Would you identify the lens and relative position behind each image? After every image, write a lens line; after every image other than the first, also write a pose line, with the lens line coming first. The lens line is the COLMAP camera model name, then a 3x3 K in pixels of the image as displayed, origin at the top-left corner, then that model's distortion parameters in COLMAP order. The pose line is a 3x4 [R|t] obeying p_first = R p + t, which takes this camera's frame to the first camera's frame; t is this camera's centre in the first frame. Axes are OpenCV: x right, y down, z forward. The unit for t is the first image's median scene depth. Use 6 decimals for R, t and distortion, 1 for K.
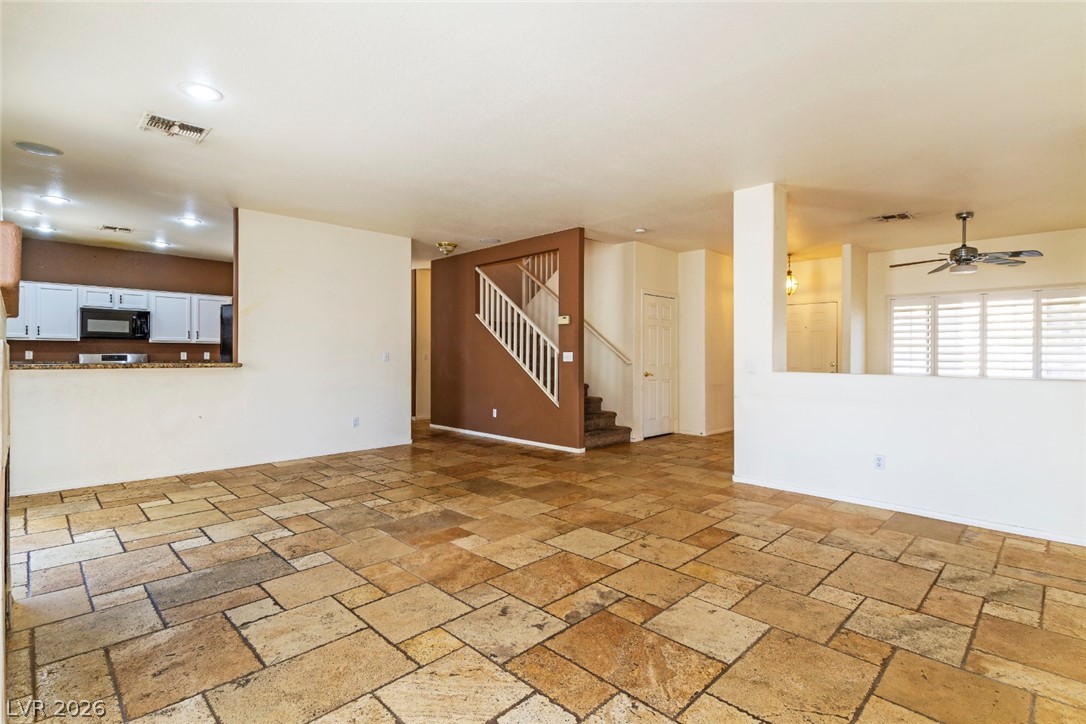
lens RADIAL K [[526.7, 0, 535.7], [0, 526.7, 360.2], [0, 0, 1]] dist [0.018822, -0.008725]
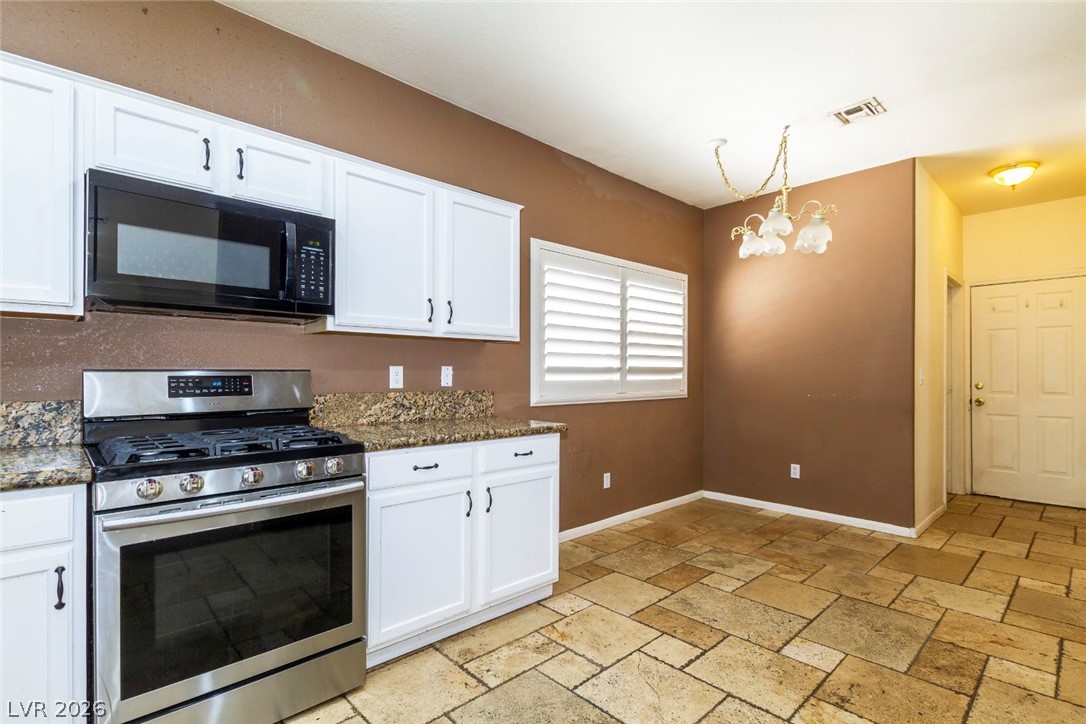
lens RADIAL K [[526.7, 0, 535.6], [0, 526.7, 372.1], [0, 0, 1]] dist [0.018822, -0.008725]
pose [[0.999816, -0.004024, -0.018767, -1.094239], [0.003850, 0.999950, -0.009278, -0.014689], [0.018804, 0.009204, 0.999781, 1.286430]]
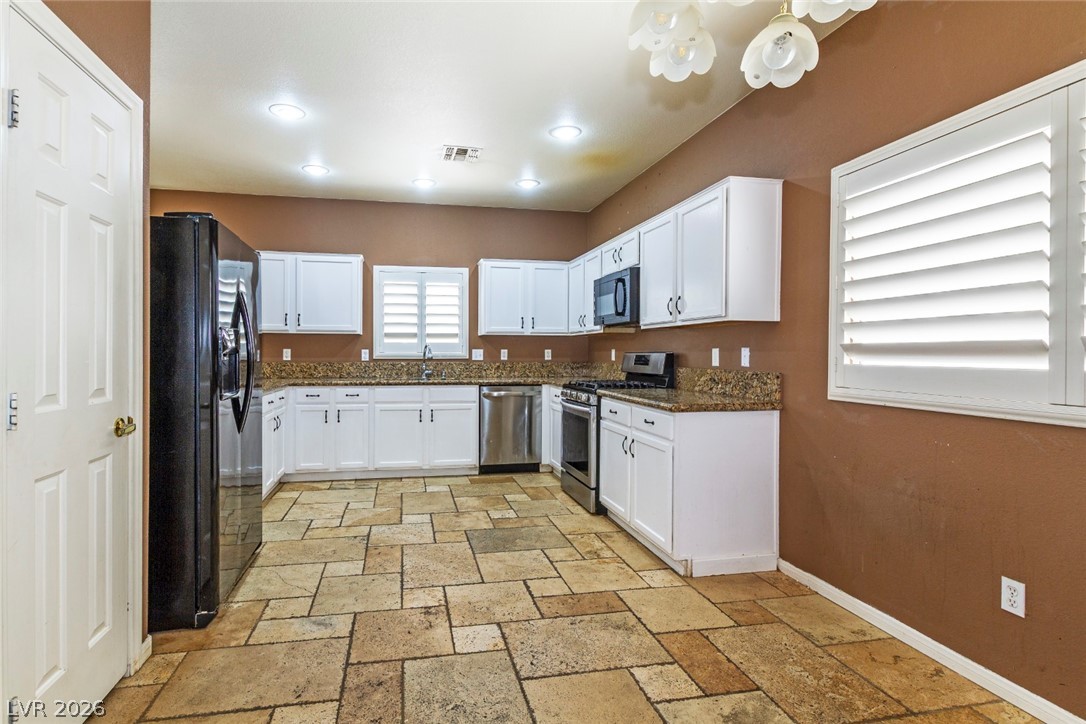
lens RADIAL K [[526.7, 0, 503.9], [0, 526.7, 355.6], [0, 0, 1]] dist [0.018822, -0.008725]
pose [[-0.551069, -0.001871, -0.834458, -0.437394], [-0.010381, 0.999935, 0.004613, -0.017899], [0.834395, 0.011204, -0.551052, 2.093837]]
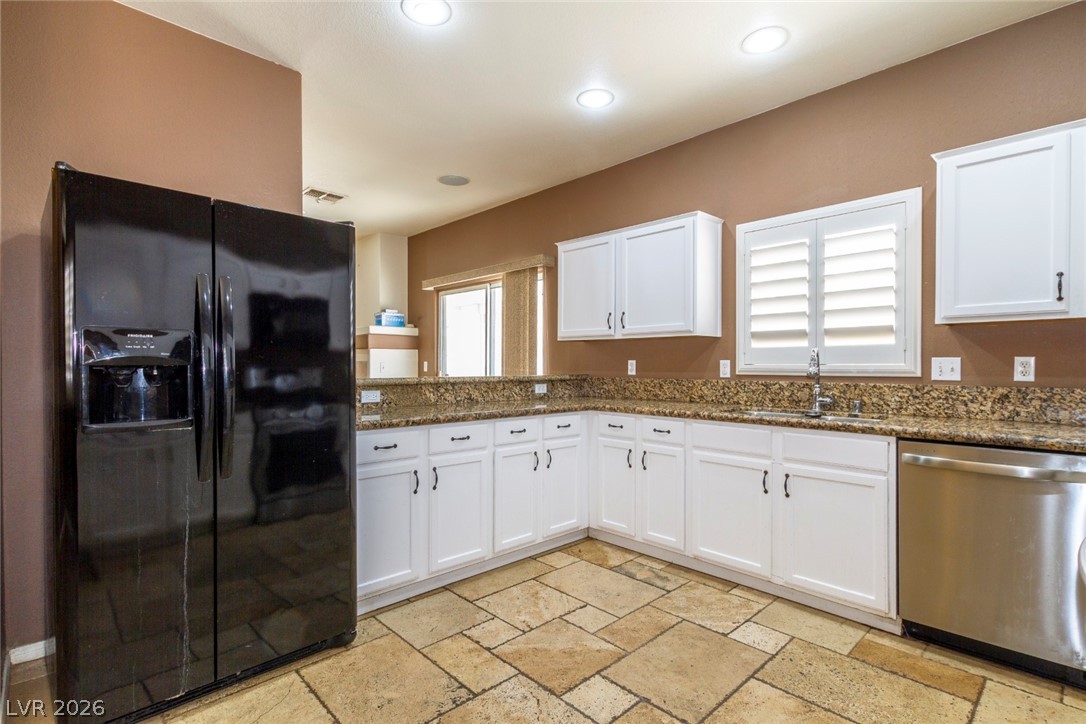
lens RADIAL K [[526.7, 0, 550.6], [0, 526.7, 365.7], [0, 0, 1]] dist [0.018822, -0.008725]
pose [[-0.999955, -0.007747, -0.005532, -1.036069], [-0.007782, 0.999949, 0.006445, -0.017354], [0.005482, 0.006488, -0.999964, 1.924428]]
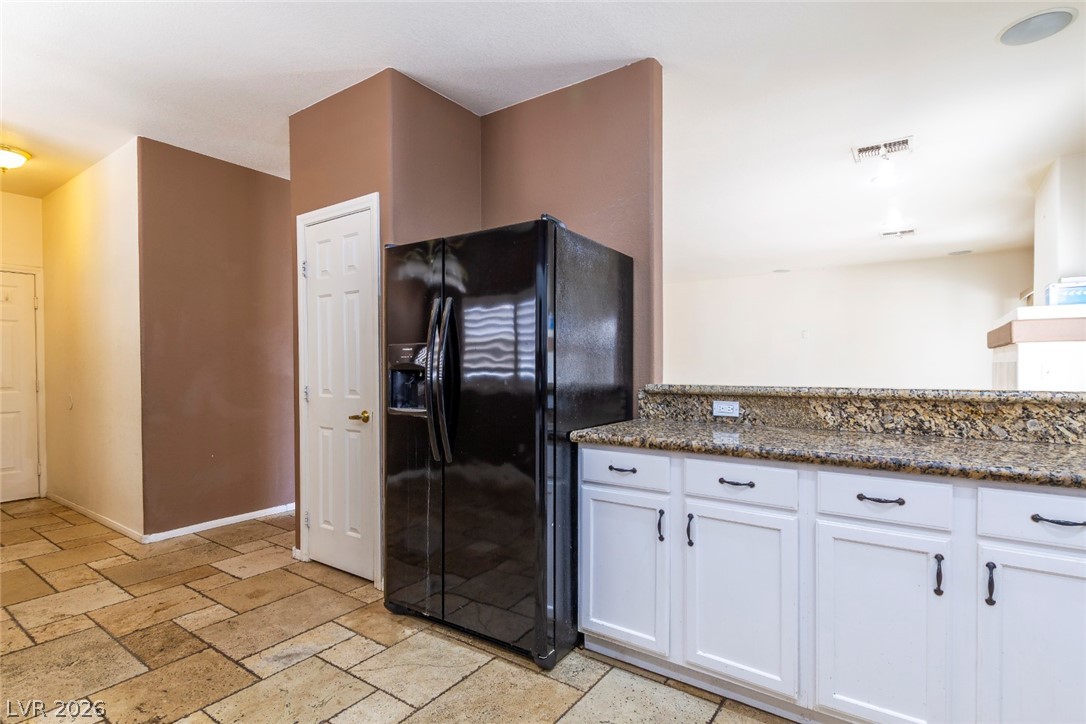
lens RADIAL K [[526.7, 0, 554.9], [0, 526.7, 368.0], [0, 0, 1]] dist [0.018822, -0.008725]
pose [[-0.193088, -0.006984, 0.981157, -1.305397], [0.007778, 0.999932, 0.008649, -0.018577], [-0.981151, 0.009302, -0.193021, 1.506288]]
